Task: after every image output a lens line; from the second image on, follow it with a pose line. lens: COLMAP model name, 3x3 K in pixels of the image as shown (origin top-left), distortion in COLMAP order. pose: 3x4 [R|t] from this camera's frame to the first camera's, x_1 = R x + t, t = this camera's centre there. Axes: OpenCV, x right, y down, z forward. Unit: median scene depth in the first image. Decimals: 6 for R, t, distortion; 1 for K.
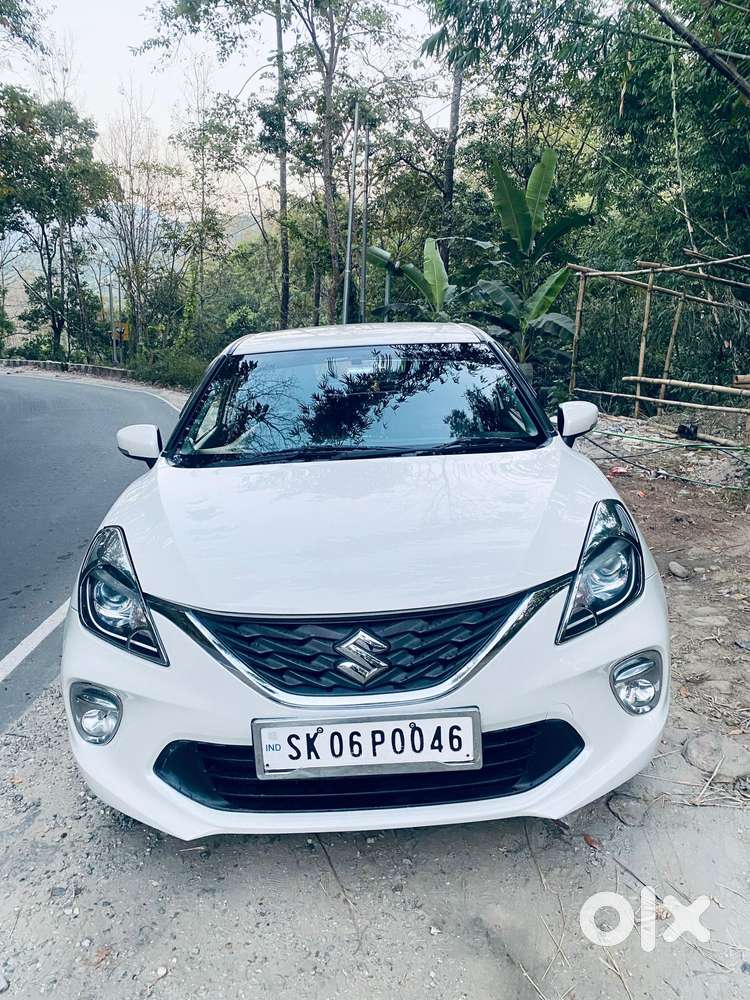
lens RADIAL K [[788.8, 0, 375.0], [0, 788.8, 500.0], [0, 0, 1]] dist [0.032911, -0.000380]
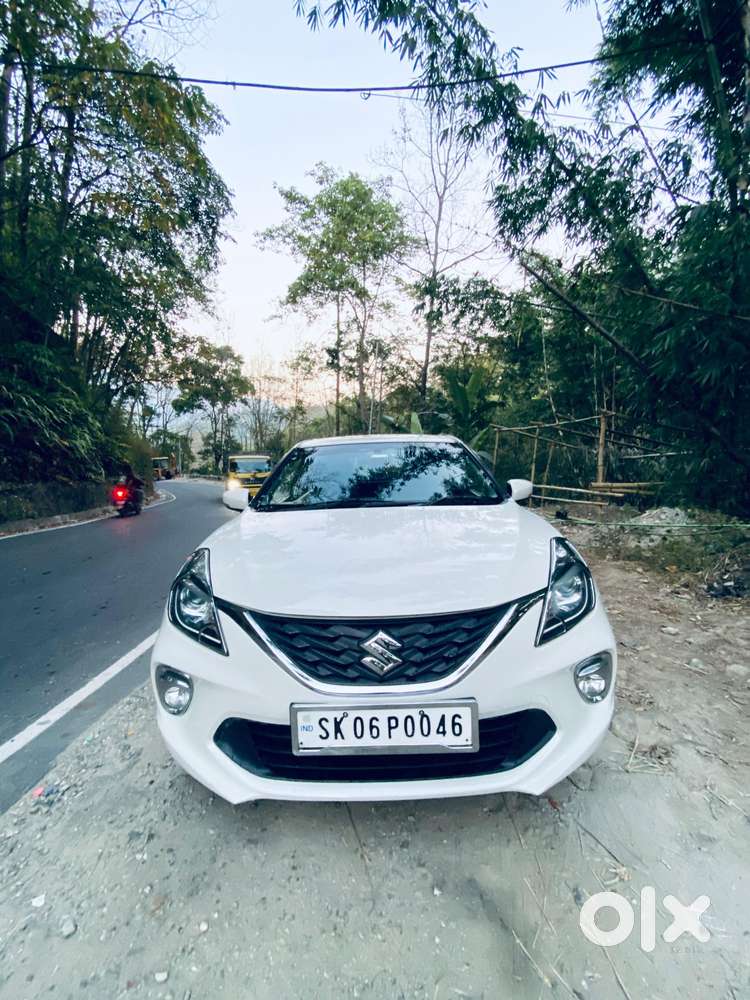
lens RADIAL K [[415.2, 0, 373.5], [0, 415.2, 503.3], [0, 0, 1]] dist [0.028083, -0.023877]
pose [[0.999585, 0.019997, -0.020749, -0.017167], [-0.022377, 0.992316, -0.121688, 0.040138], [0.018156, 0.122102, 0.992352, 0.286316]]
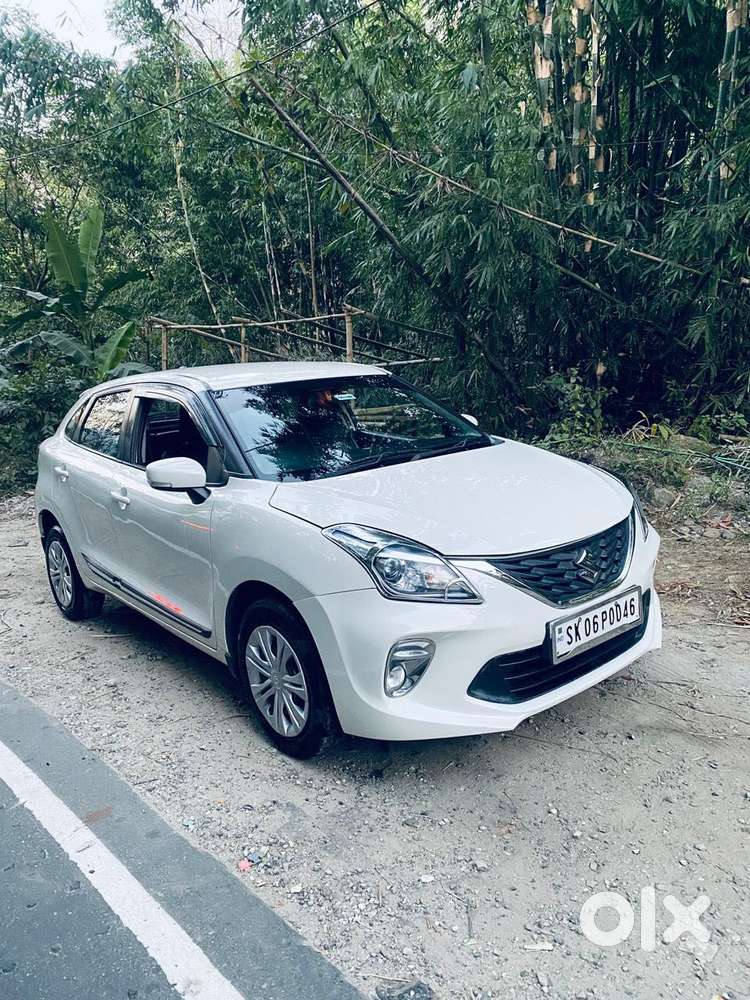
lens RADIAL K [[788.8, 0, 375.0], [0, 788.8, 500.0], [0, 0, 1]] dist [0.032911, -0.000380]
pose [[0.766226, -0.119268, 0.631405, -1.126035], [0.161480, 0.986830, -0.009555, 0.019421], [-0.621950, 0.109281, 0.775394, 0.057796]]
